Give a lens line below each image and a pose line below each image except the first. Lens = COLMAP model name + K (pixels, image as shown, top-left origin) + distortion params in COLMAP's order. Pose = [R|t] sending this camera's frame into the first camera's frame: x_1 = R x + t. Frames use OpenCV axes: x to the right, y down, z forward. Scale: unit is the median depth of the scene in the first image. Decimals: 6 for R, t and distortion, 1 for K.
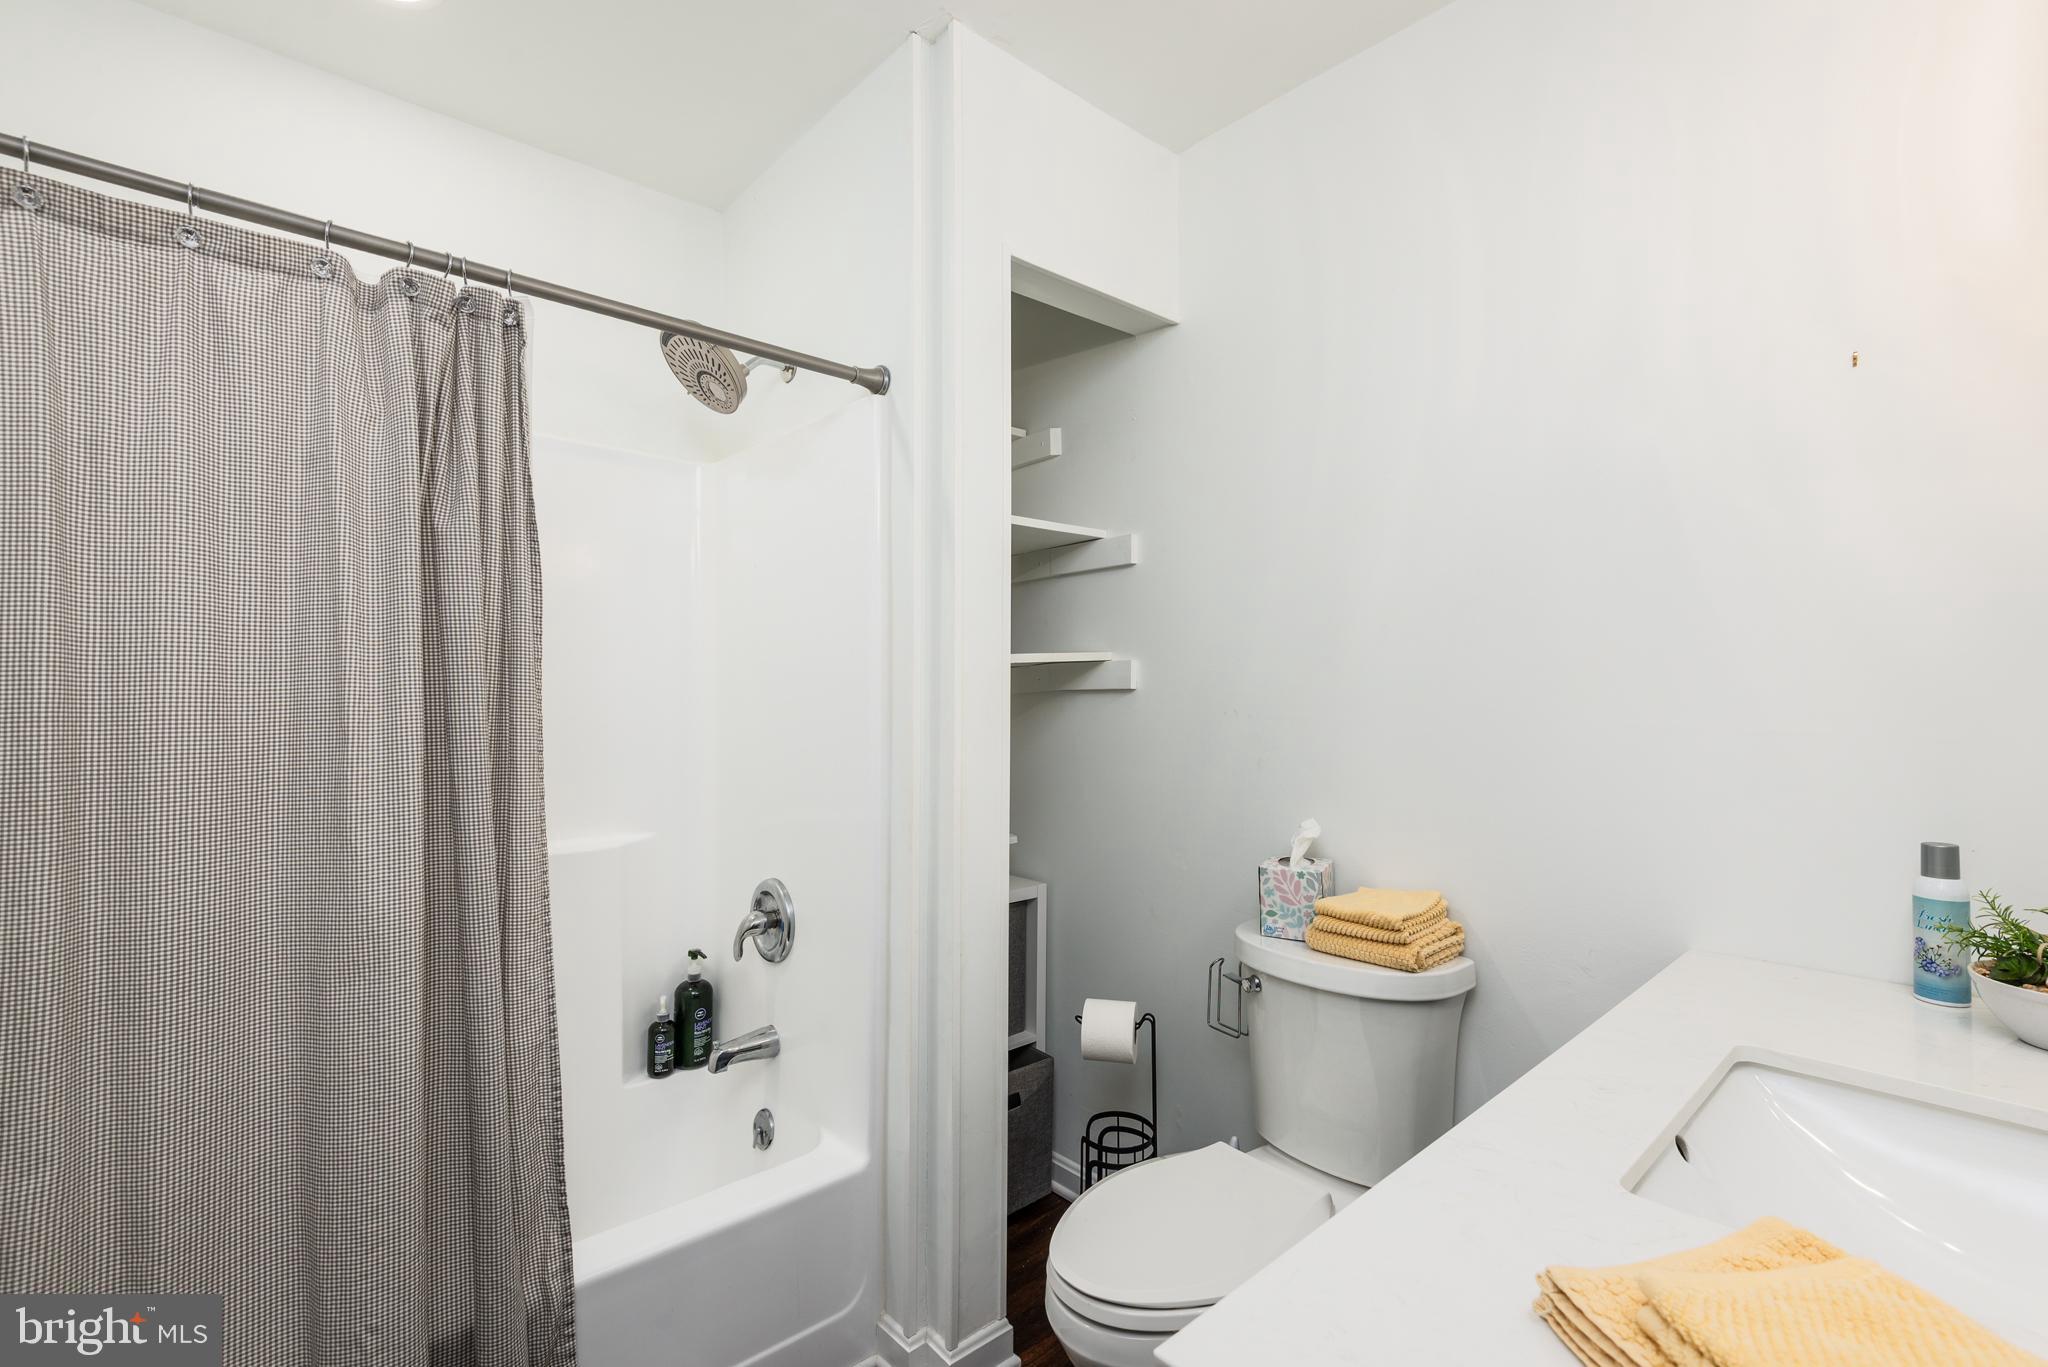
lens RADIAL K [[933.9, 0, 1023.6], [0, 933.9, 684.7], [0, 0, 1]] dist [0.004188, 0.000015]
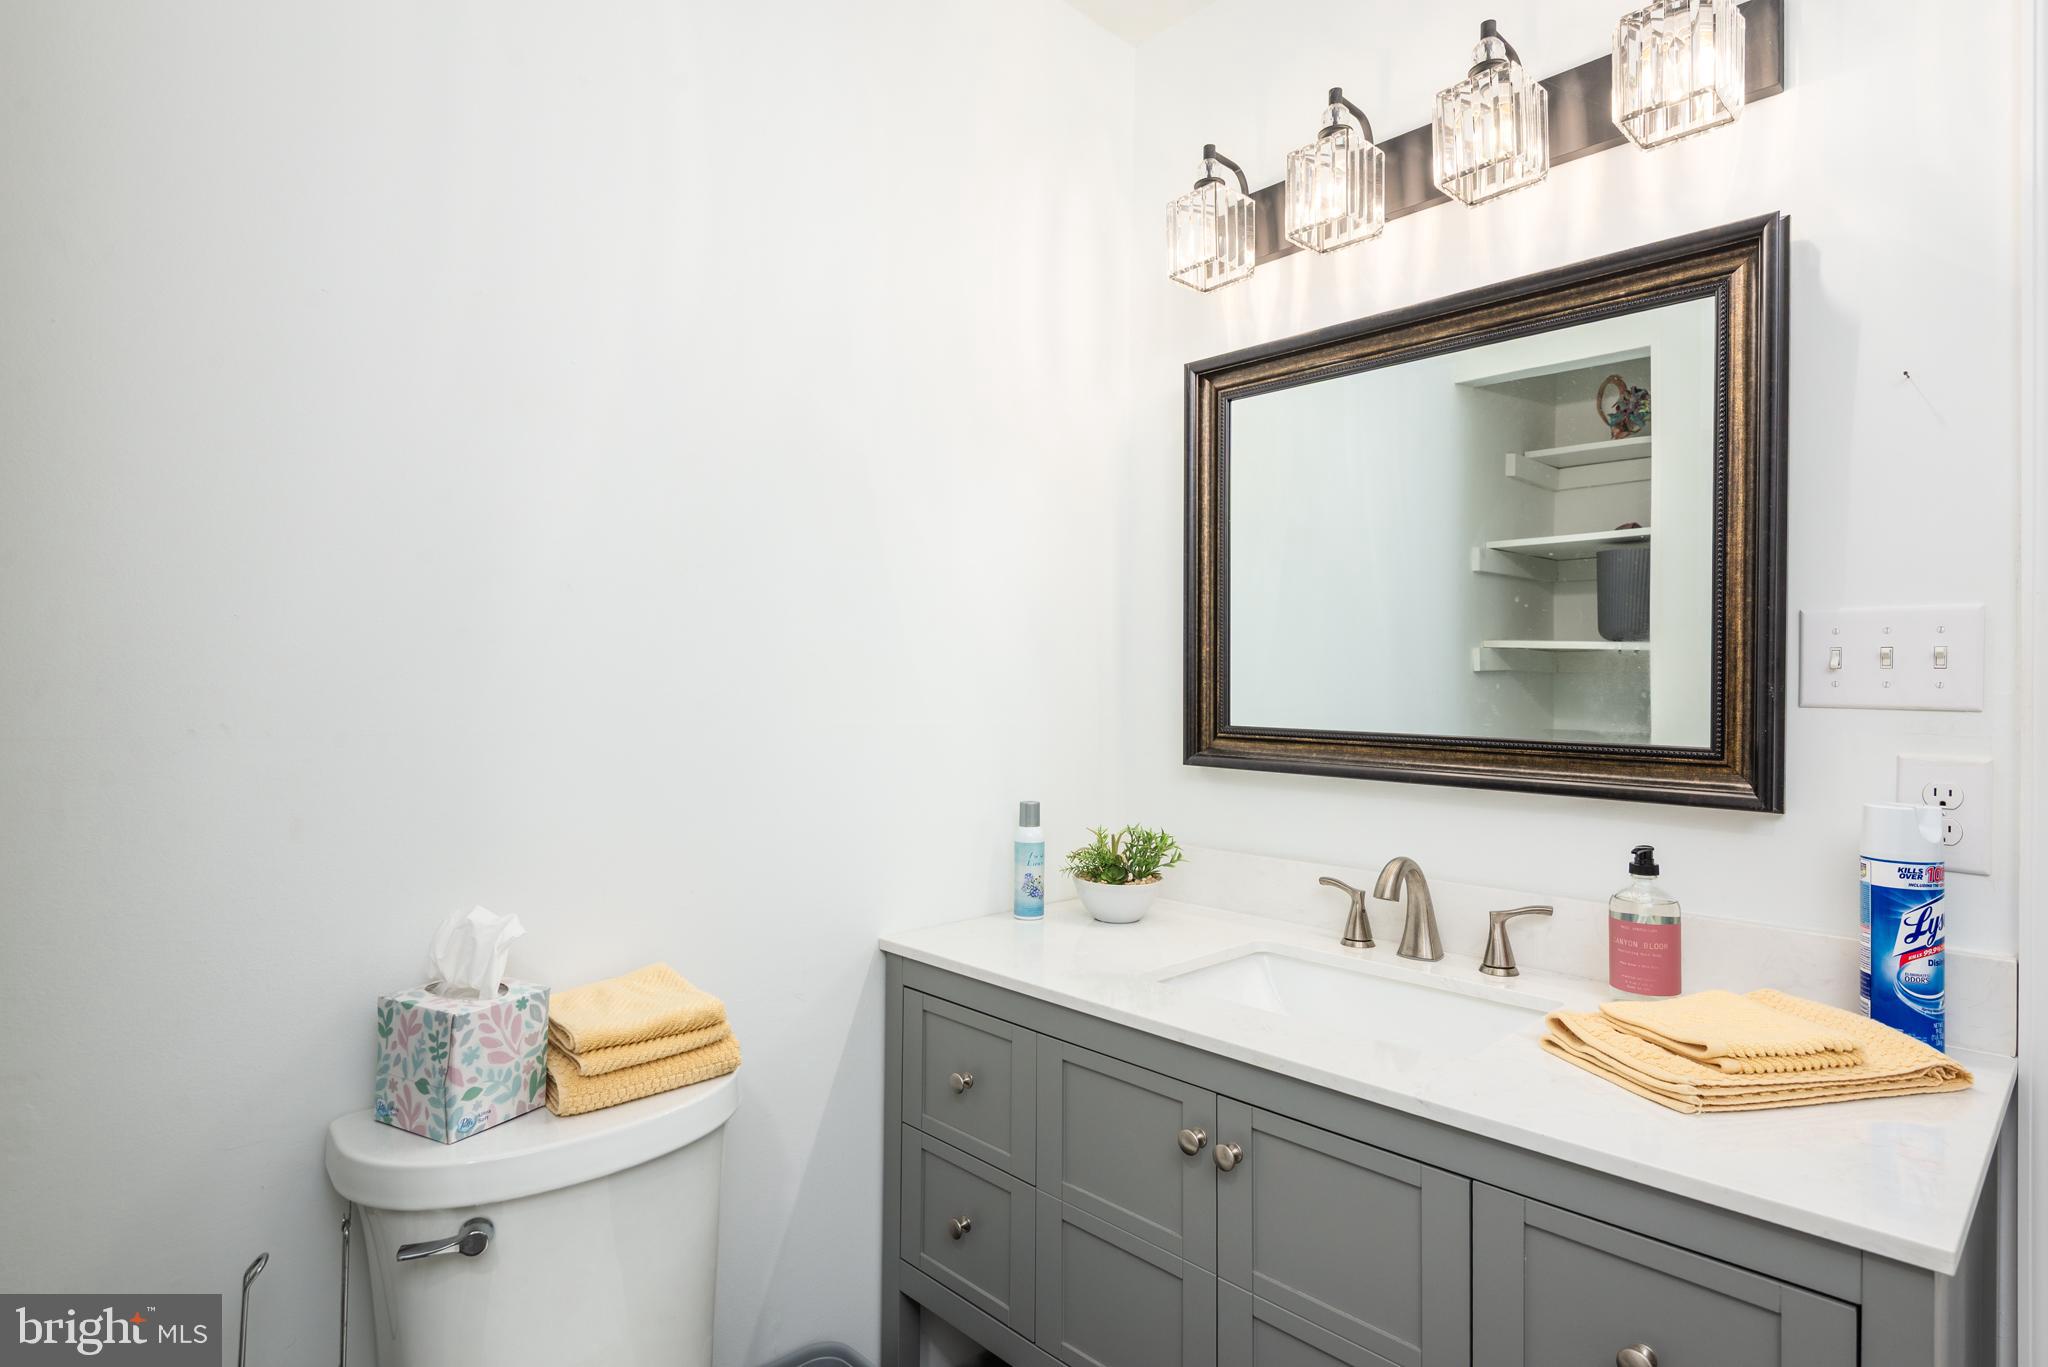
lens RADIAL K [[1075.2, 0, 1023.2], [0, 1075.2, 679.8], [0, 0, 1]] dist [0.000898, 0.000058]
pose [[-0.029858, -0.000020, 0.999554, -0.373755], [-0.014908, 0.999889, -0.000426, -0.000675], [-0.999443, -0.014914, -0.029855, 0.707475]]
